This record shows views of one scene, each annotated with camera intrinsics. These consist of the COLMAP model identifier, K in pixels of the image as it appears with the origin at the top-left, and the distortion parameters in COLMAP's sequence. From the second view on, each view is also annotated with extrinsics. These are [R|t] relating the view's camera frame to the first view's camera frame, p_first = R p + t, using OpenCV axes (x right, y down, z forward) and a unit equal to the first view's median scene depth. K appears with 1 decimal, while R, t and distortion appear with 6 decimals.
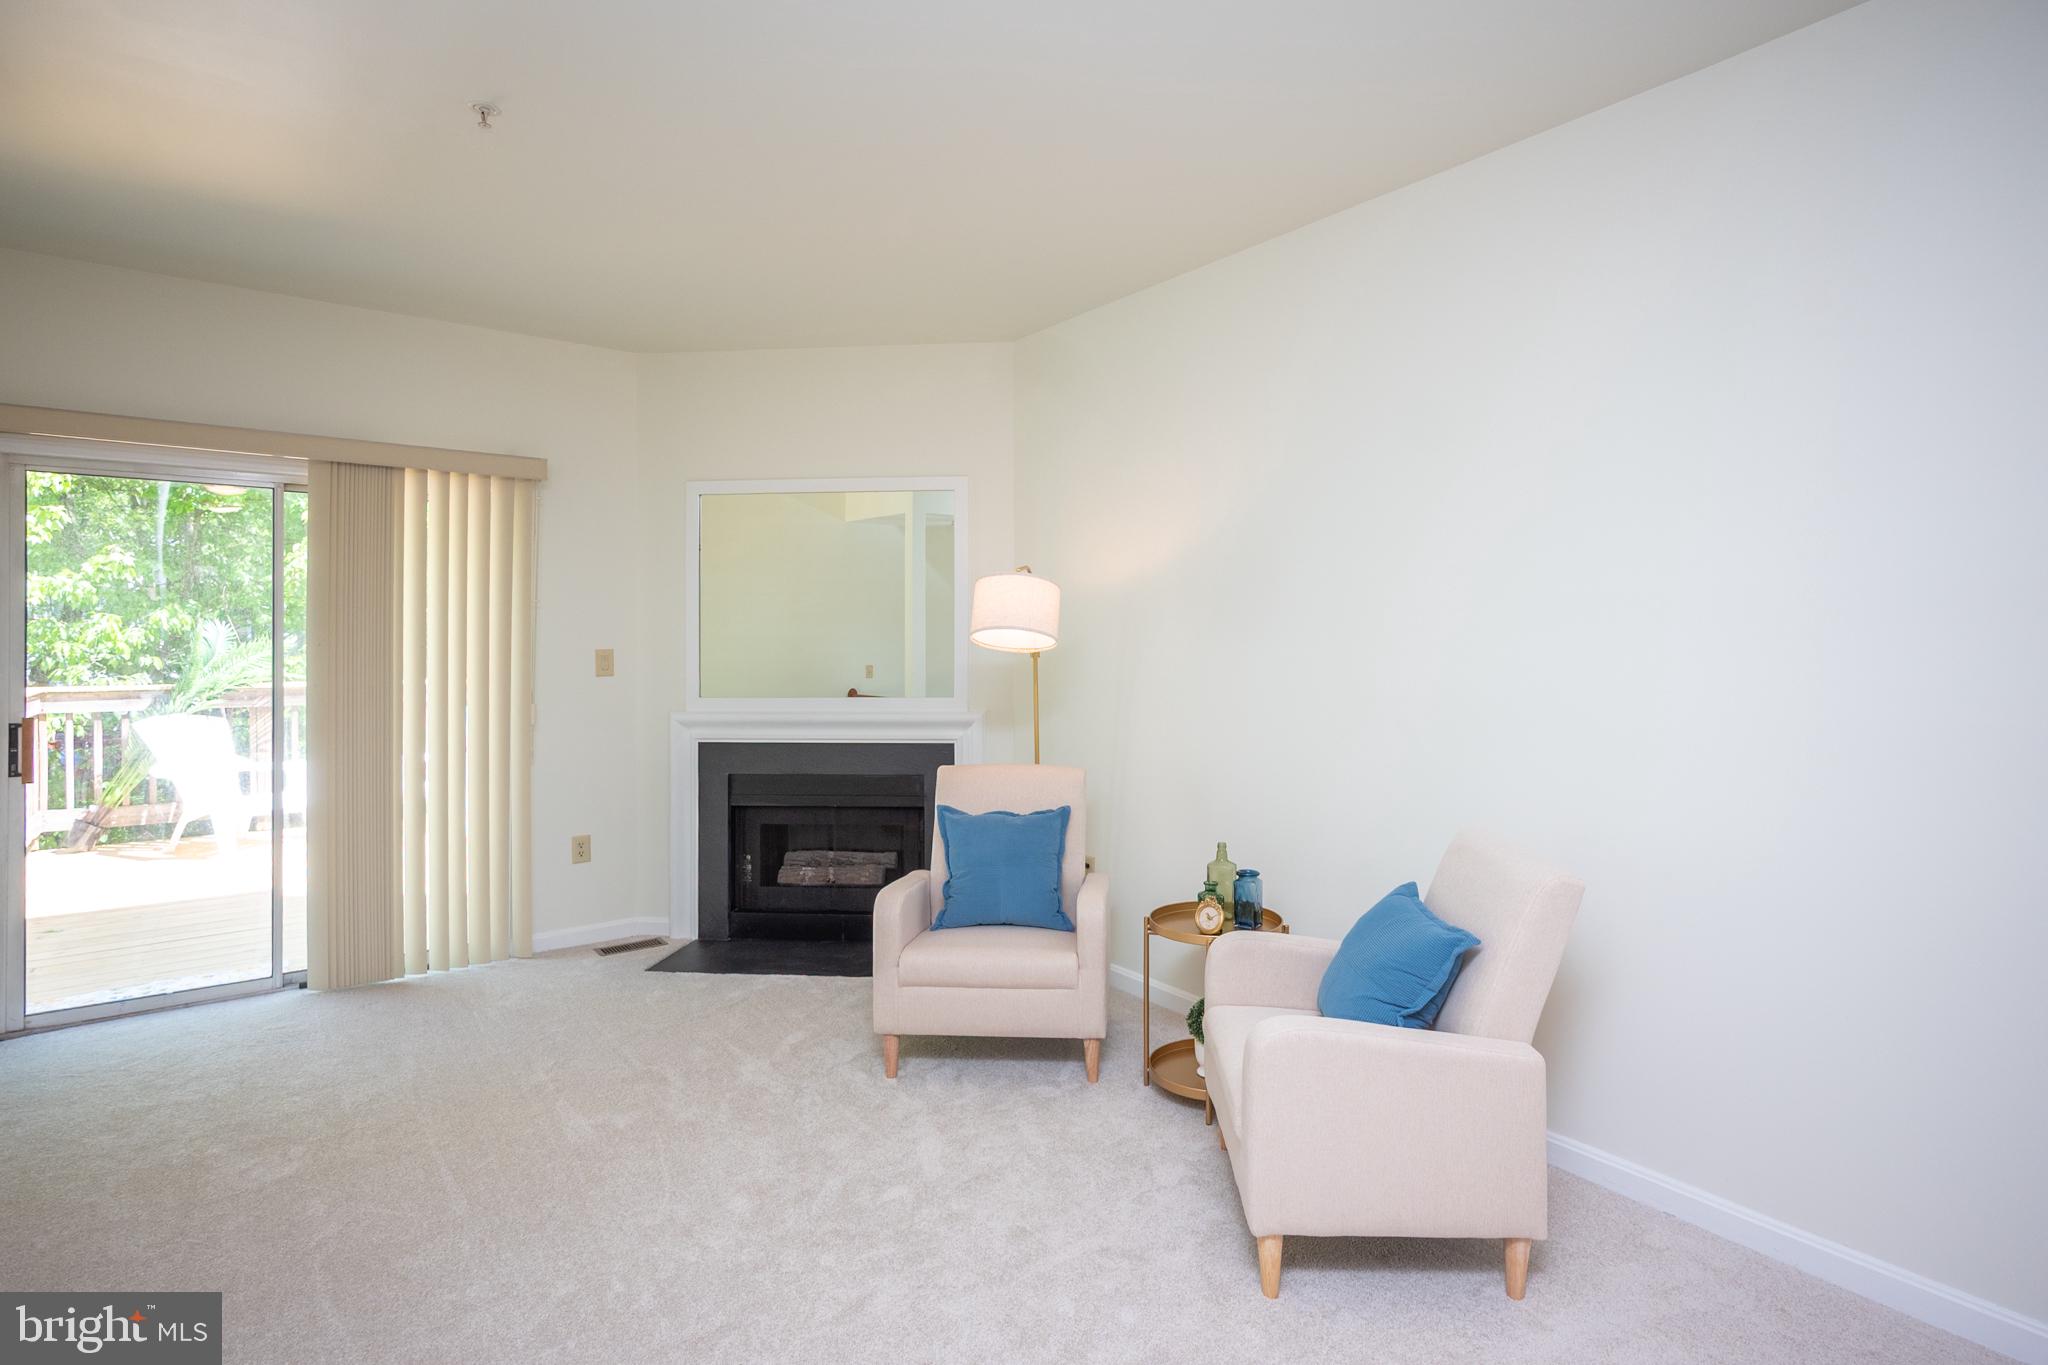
lens RADIAL K [[1128.3, 0, 1128.4], [0, 1128.3, 632.4], [0, 0, 1]] dist [0.003384, 0.002070]
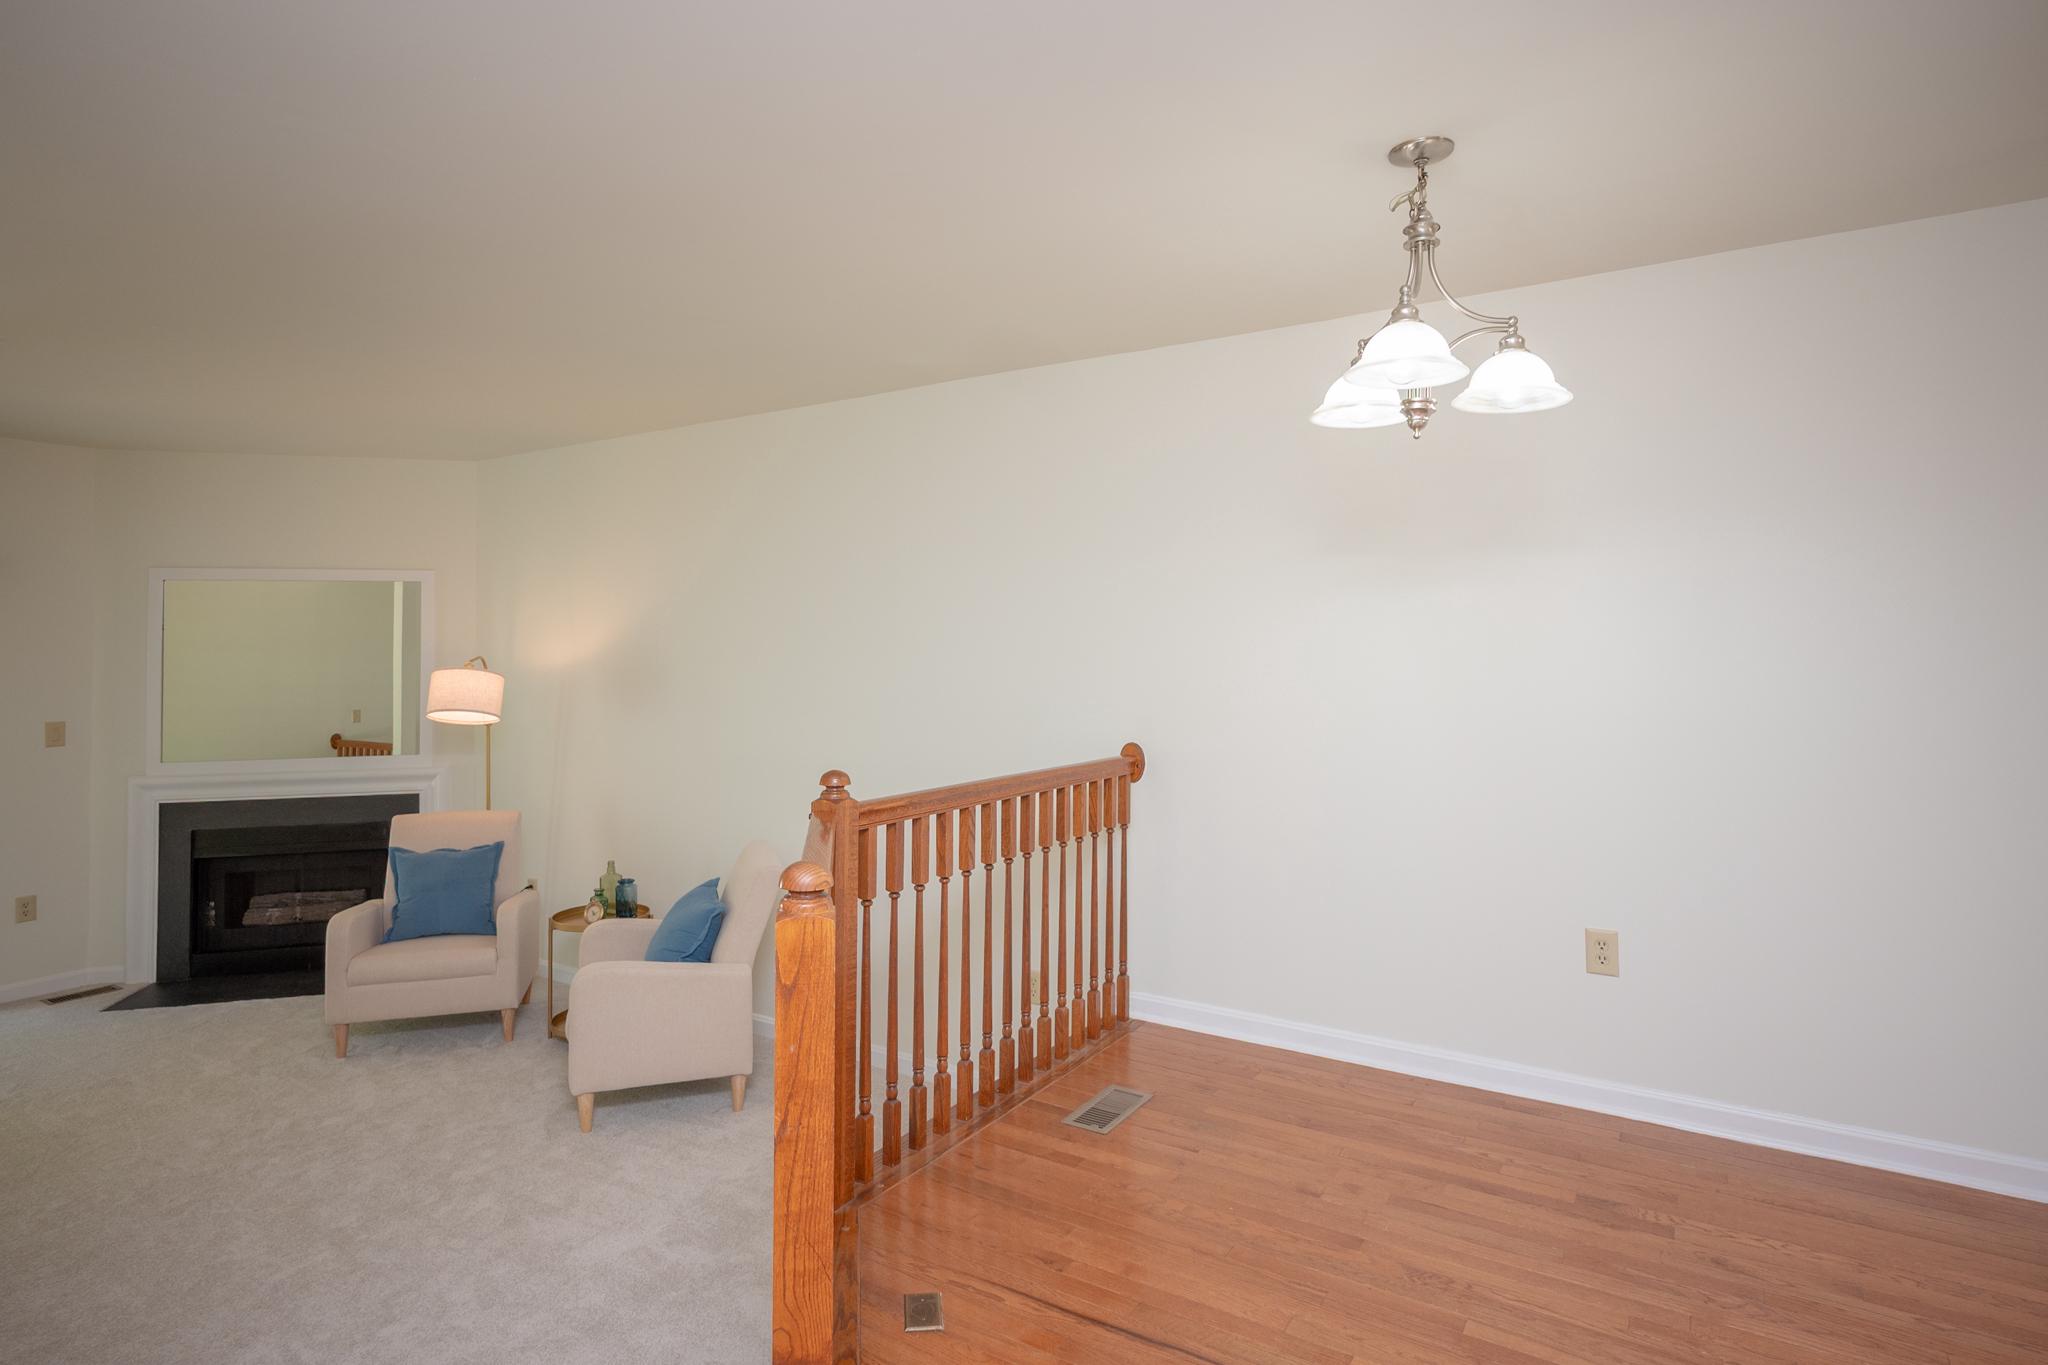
lens RADIAL K [[1108.2, 0, 1057.9], [0, 1108.2, 624.2], [0, 0, 1]] dist [0.004866, 0.000329]
pose [[0.947495, 0.000427, 0.319770, 0.151228], [0.006745, 0.999750, -0.021321, -0.069796], [-0.319699, 0.022358, 0.947255, -0.455811]]
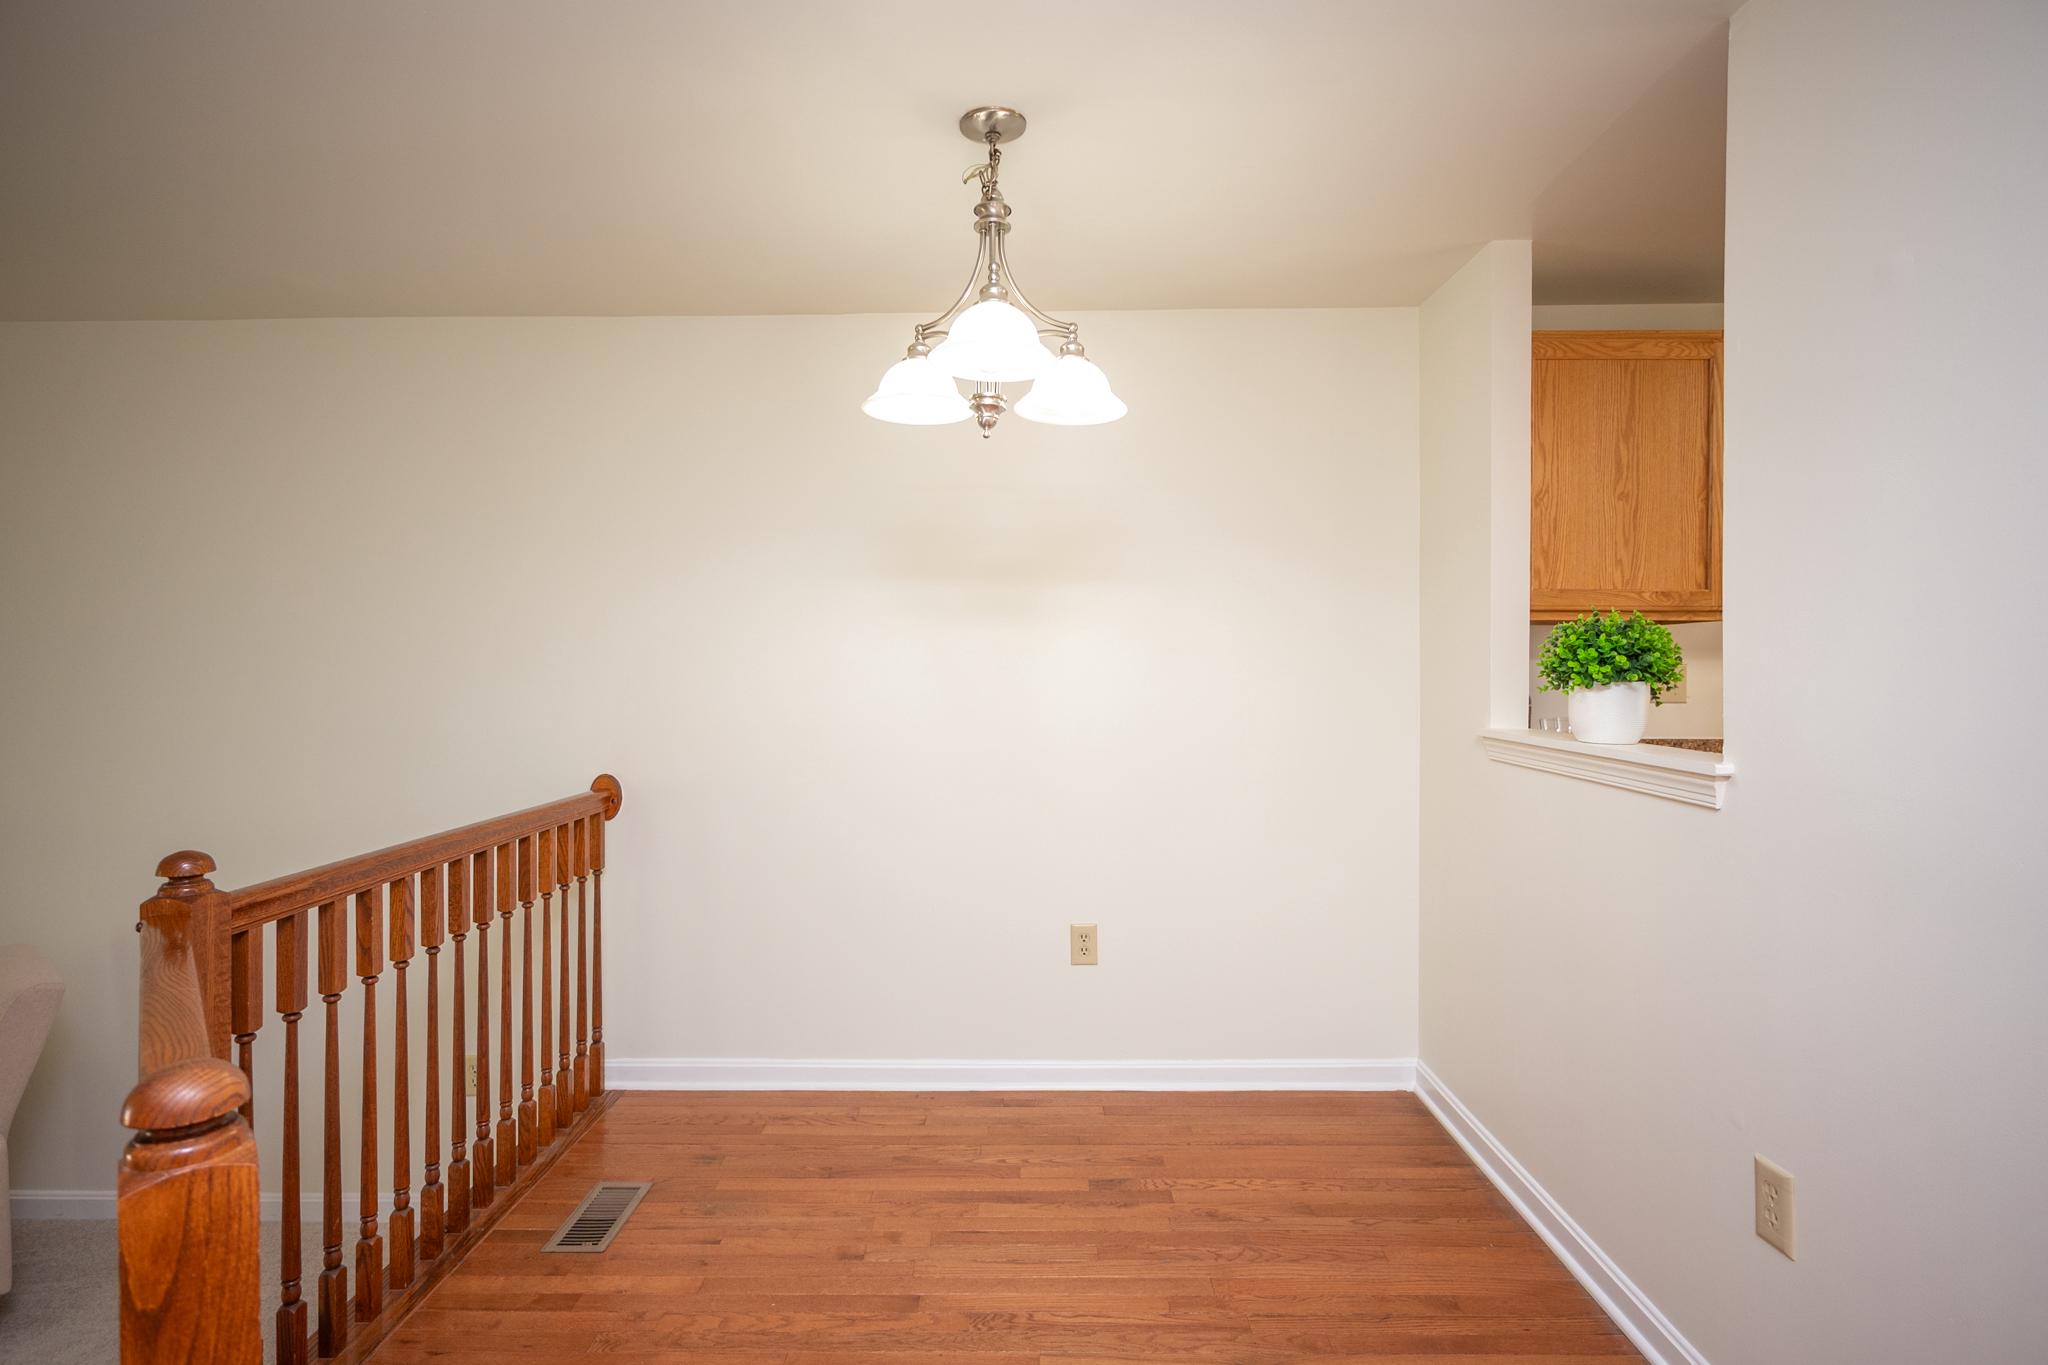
lens RADIAL K [[1011.6, 0, 1023.4], [0, 1011.6, 678.8], [0, 0, 1]] dist [-0.001645, 0.000851]
pose [[0.653683, -0.017838, 0.756558, 0.153010], [0.007063, 0.999822, 0.017471, -0.069558], [-0.756735, -0.006077, 0.653693, -0.308191]]
